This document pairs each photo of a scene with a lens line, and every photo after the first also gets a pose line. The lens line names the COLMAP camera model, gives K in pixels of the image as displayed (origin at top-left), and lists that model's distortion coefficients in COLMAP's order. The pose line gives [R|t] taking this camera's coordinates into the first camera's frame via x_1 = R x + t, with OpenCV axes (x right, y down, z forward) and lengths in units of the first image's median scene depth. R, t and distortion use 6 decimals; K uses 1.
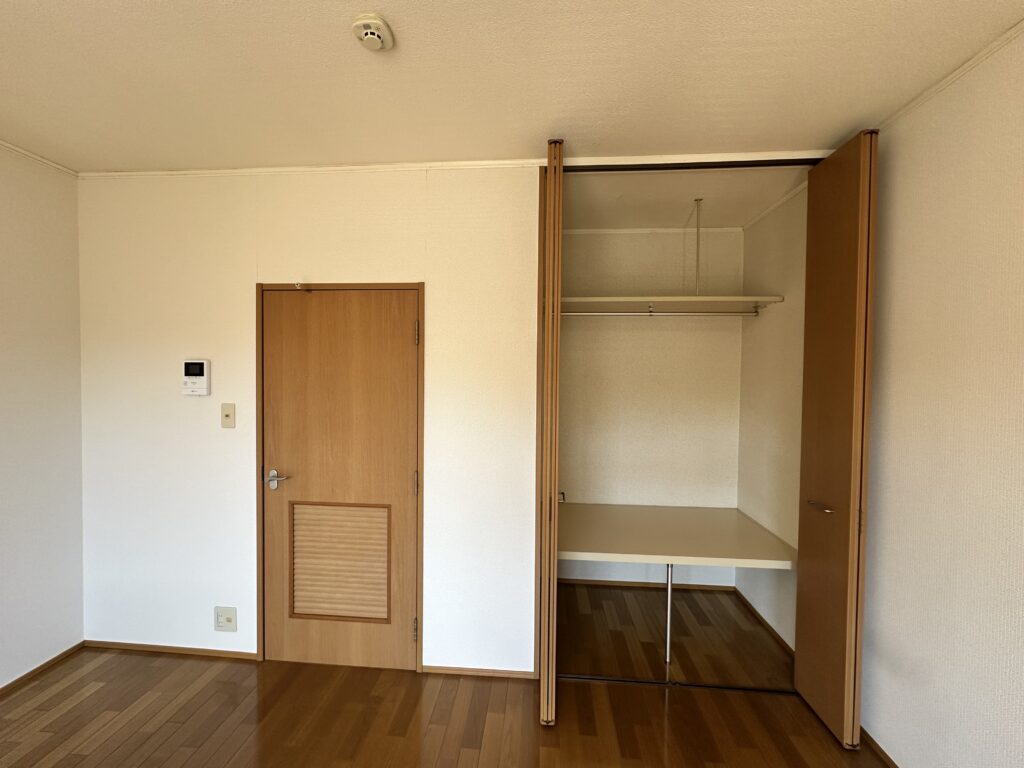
lens RADIAL K [[407.6, 0, 507.8], [0, 407.6, 382.2], [0, 0, 1]] dist [-0.005045, 0.000954]
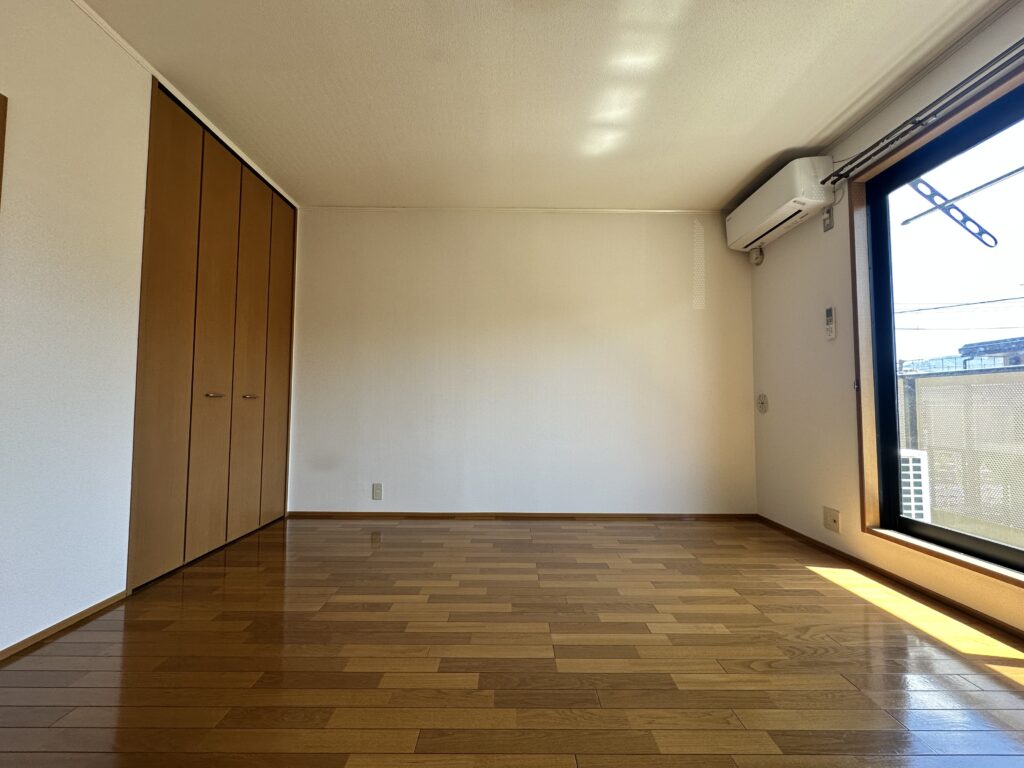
lens RADIAL K [[407.6, 0, 511.8], [0, 407.6, 384.2], [0, 0, 1]] dist [-0.005045, 0.000954]
pose [[-0.085632, 0.038807, 0.995571, -0.927759], [0.014128, 0.999188, -0.037732, 0.280258], [-0.996227, 0.010834, -0.086111, 0.186231]]
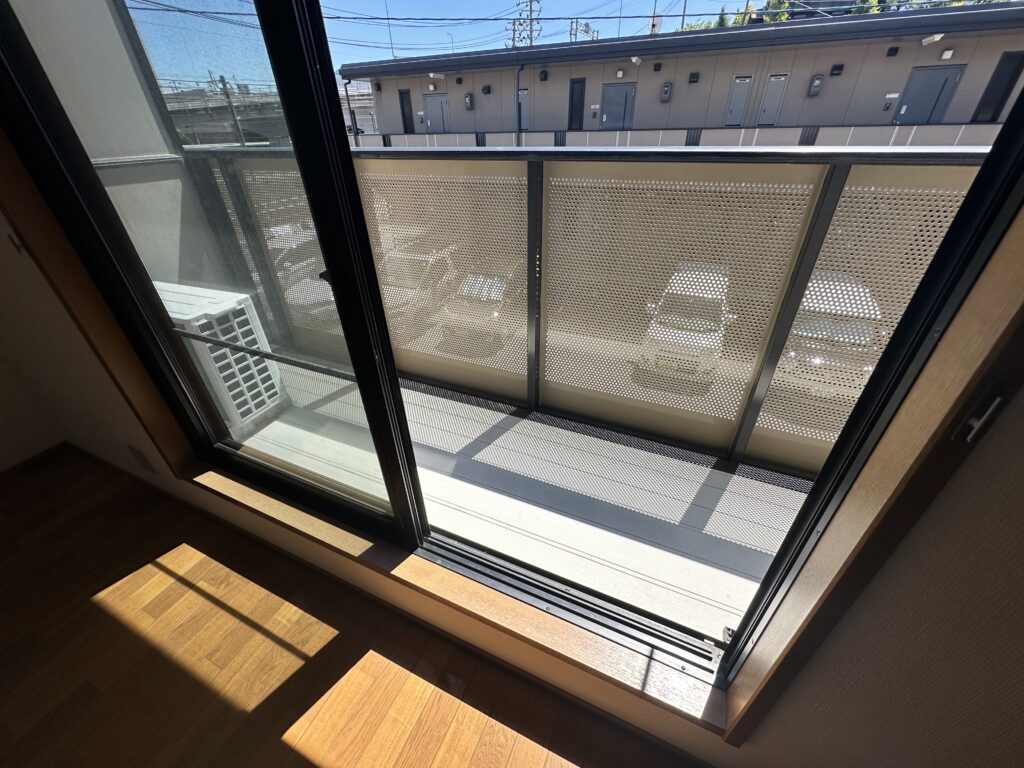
lens RADIAL K [[407.6, 0, 511.8], [0, 407.6, 383.8], [0, 0, 1]] dist [-0.005045, 0.000954]
pose [[-0.937574, -0.179753, 0.297733, -0.623662], [0.020547, 0.825953, 0.563364, 0.134099], [-0.347179, 0.534313, -0.770698, -0.632440]]
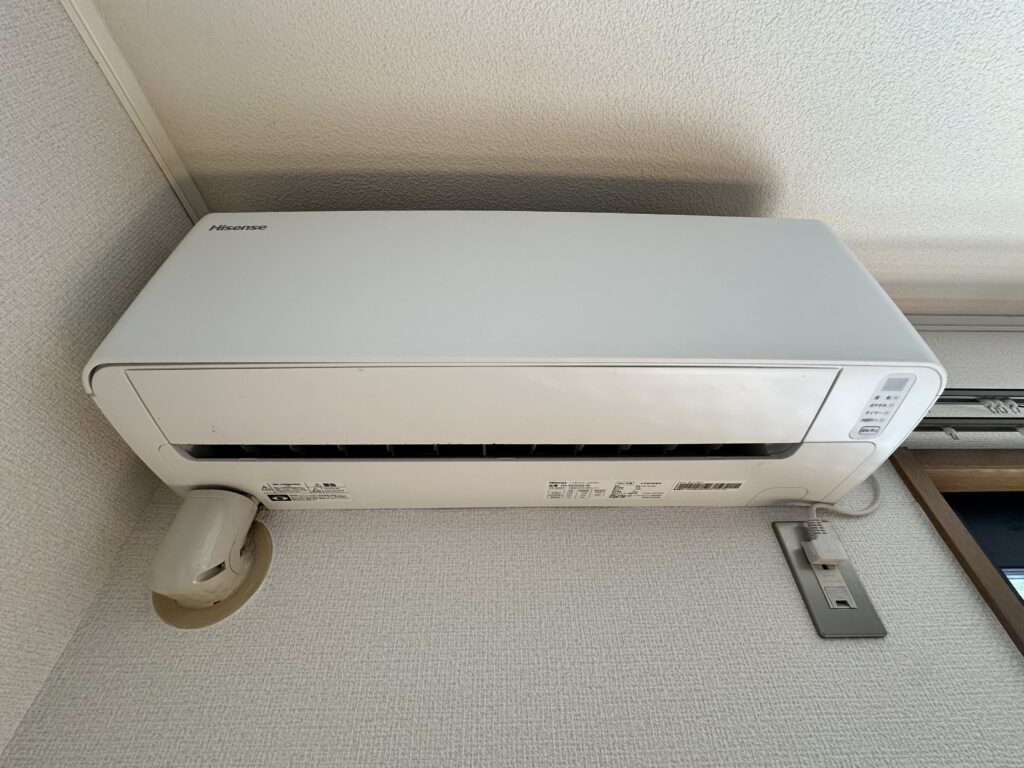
lens RADIAL K [[407.6, 0, 515.9], [0, 407.6, 377.8], [0, 0, 1]] dist [-0.005045, 0.000954]
pose [[-0.994974, -0.064067, -0.076959, 0.400168], [-0.001416, 0.777469, -0.628920, -0.193752], [0.100126, -0.625650, -0.773652, -0.654414]]
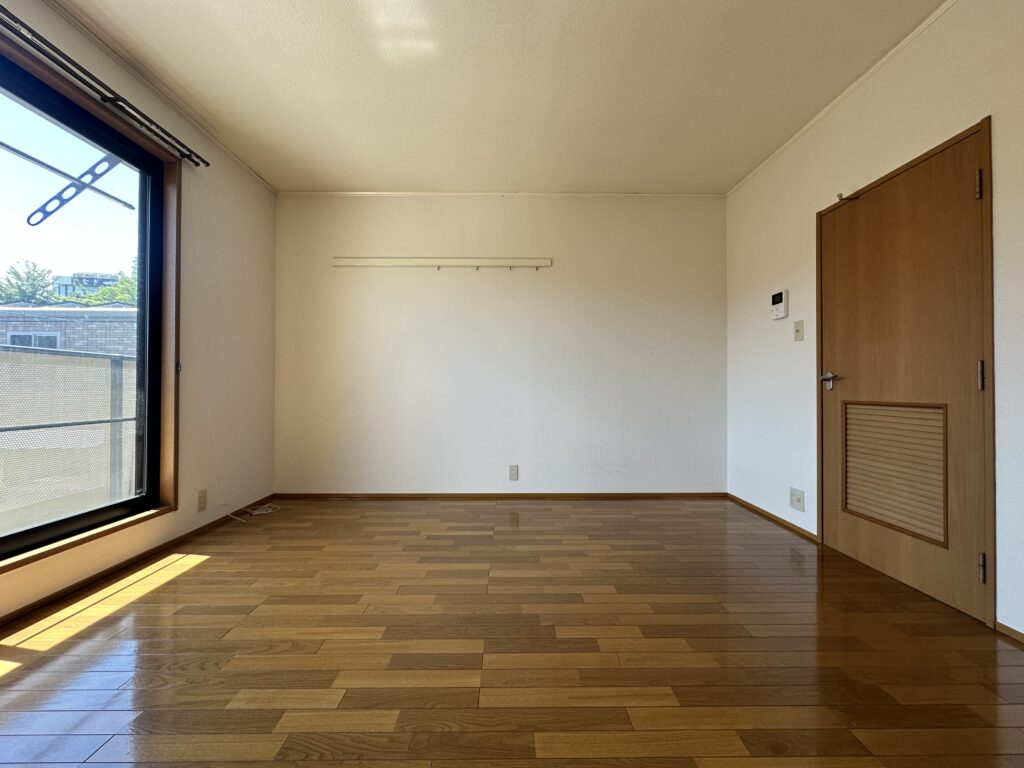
lens RADIAL K [[407.6, 0, 511.5], [0, 407.6, 384.3], [0, 0, 1]] dist [-0.005045, 0.000954]
pose [[0.091438, -0.019355, -0.995623, 0.454096], [-0.022092, 0.999526, -0.021460, 0.293092], [0.995566, 0.023957, 0.090968, 0.033661]]
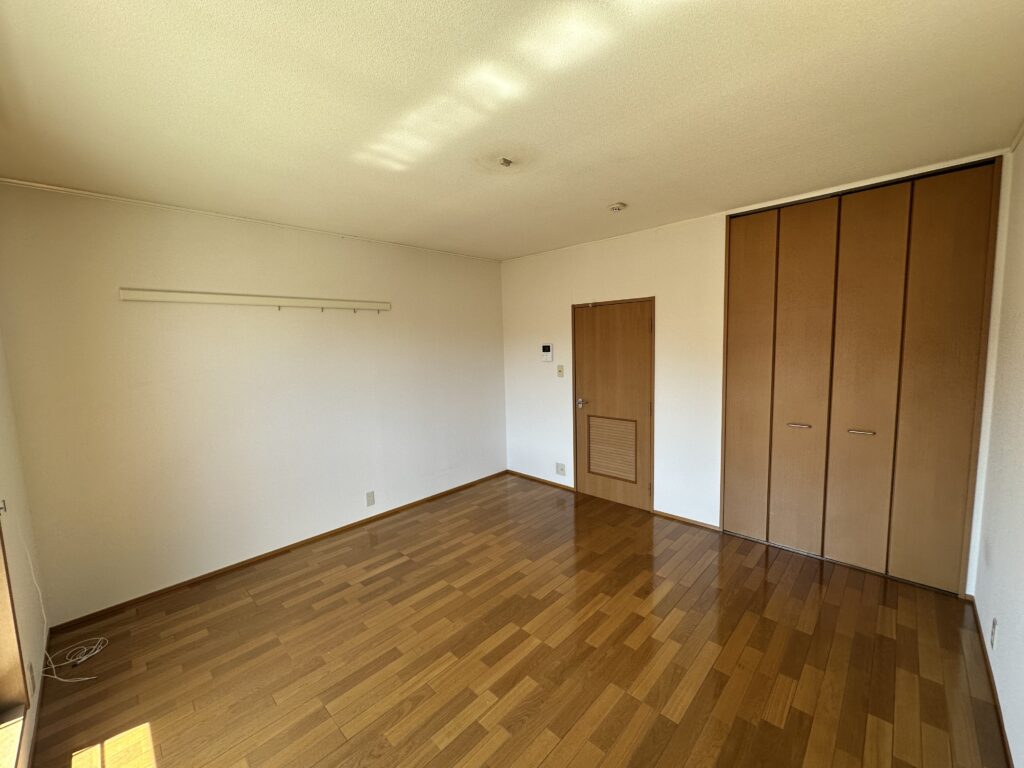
lens RADIAL K [[407.6, 0, 510.9], [0, 407.6, 384.3], [0, 0, 1]] dist [-0.005045, 0.000954]
pose [[0.772641, 0.031025, -0.634084, 0.428240], [0.023548, 0.996717, 0.077461, -0.016565], [0.634406, -0.074781, 0.769374, -0.751098]]
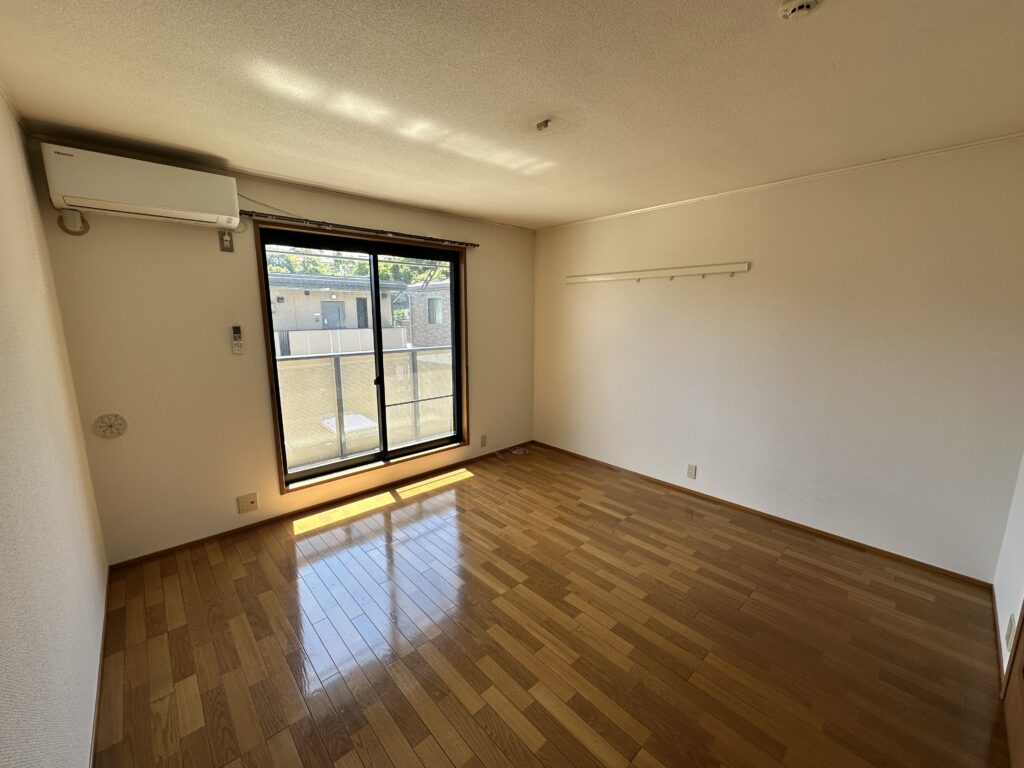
lens RADIAL K [[407.6, 0, 511.0], [0, 407.6, 384.0], [0, 0, 1]] dist [-0.005045, 0.000954]
pose [[-0.680090, 0.114779, -0.724088, 0.582925], [-0.023806, 0.983690, 0.178289, -0.054981], [0.732742, 0.138490, -0.666265, 0.745112]]
